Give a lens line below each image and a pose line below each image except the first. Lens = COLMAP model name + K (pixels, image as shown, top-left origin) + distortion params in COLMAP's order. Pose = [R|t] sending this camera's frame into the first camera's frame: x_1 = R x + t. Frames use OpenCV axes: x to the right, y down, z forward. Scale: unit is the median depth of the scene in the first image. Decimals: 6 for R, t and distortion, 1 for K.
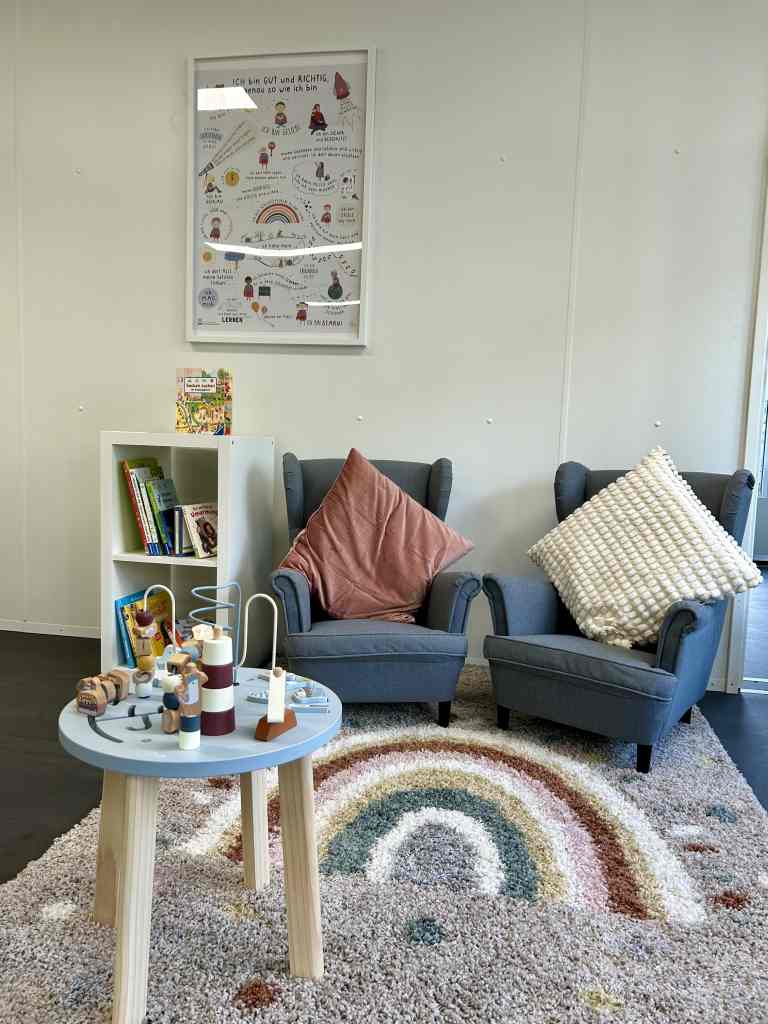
lens RADIAL K [[768.1, 0, 382.7], [0, 768.1, 533.2], [0, 0, 1]] dist [-0.002288, -0.004980]
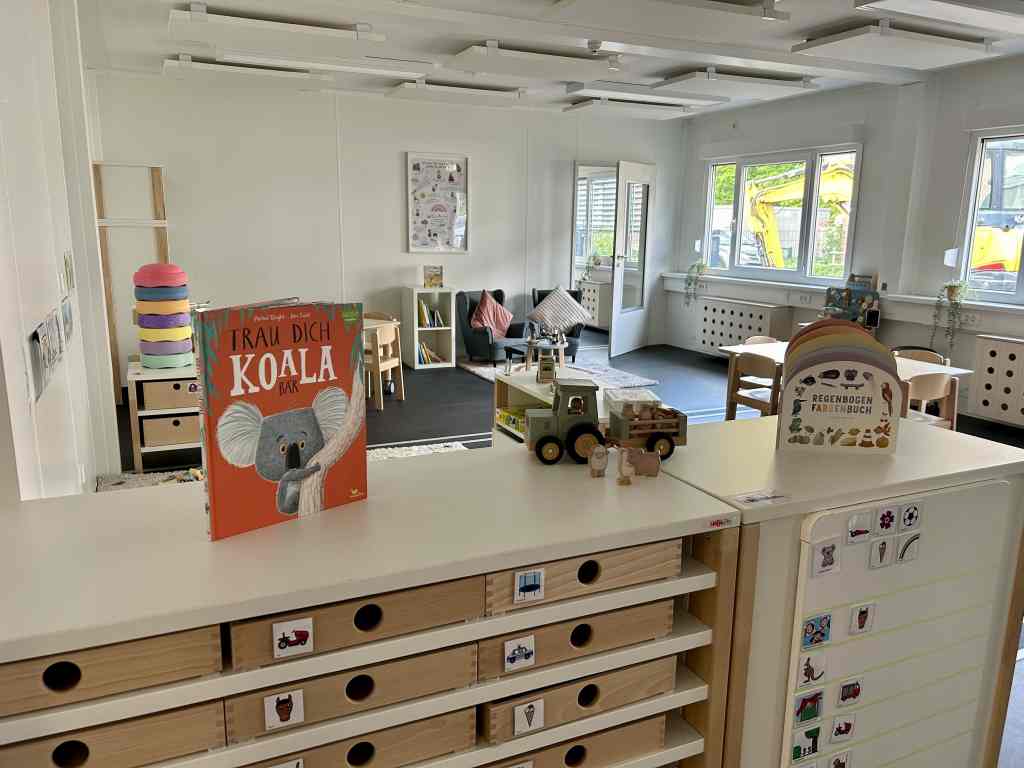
lens RADIAL K [[777.8, 0, 512.0], [0, 777.8, 384.0], [0, 0, 1]] dist [0.000755, -0.004782]
pose [[0.815077, -0.142576, 0.561535, -1.702867], [0.080033, 0.987662, 0.134603, -0.132950], [-0.573798, -0.064771, 0.816432, -1.662283]]
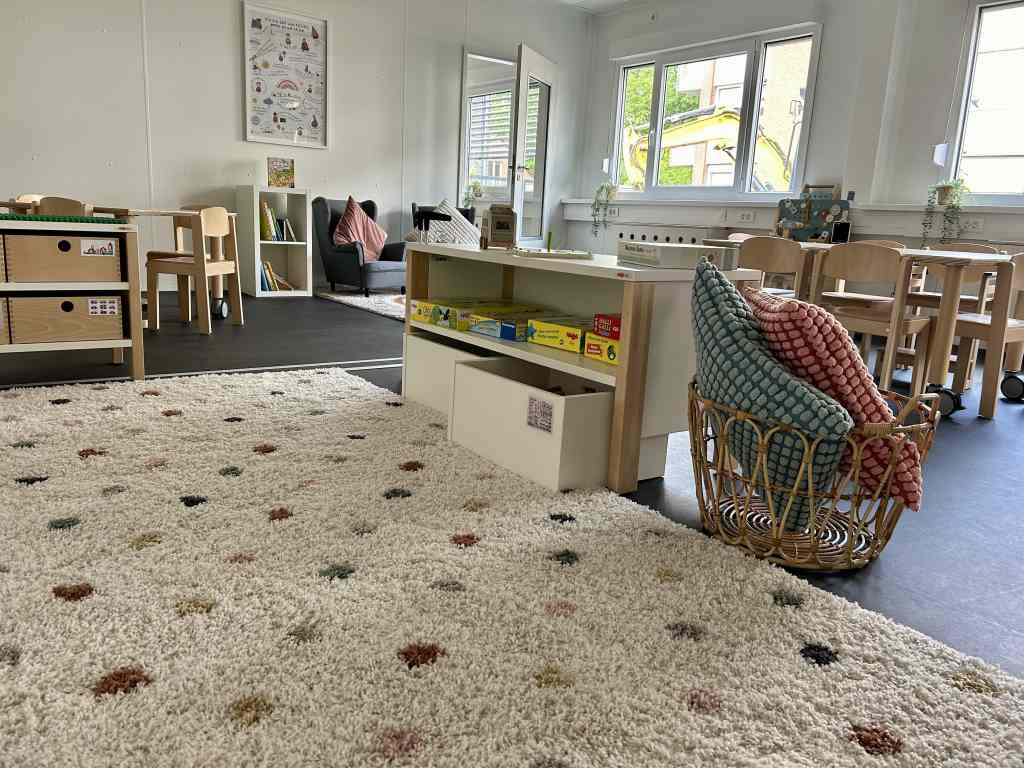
lens RADIAL K [[768.1, 0, 512.3], [0, 768.1, 369.0], [0, 0, 1]] dist [-0.002288, -0.004980]
pose [[0.675919, -0.142372, 0.723093, -1.425170], [0.057178, 0.988336, 0.141148, 0.113975], [-0.734754, -0.054060, 0.676176, -1.011440]]
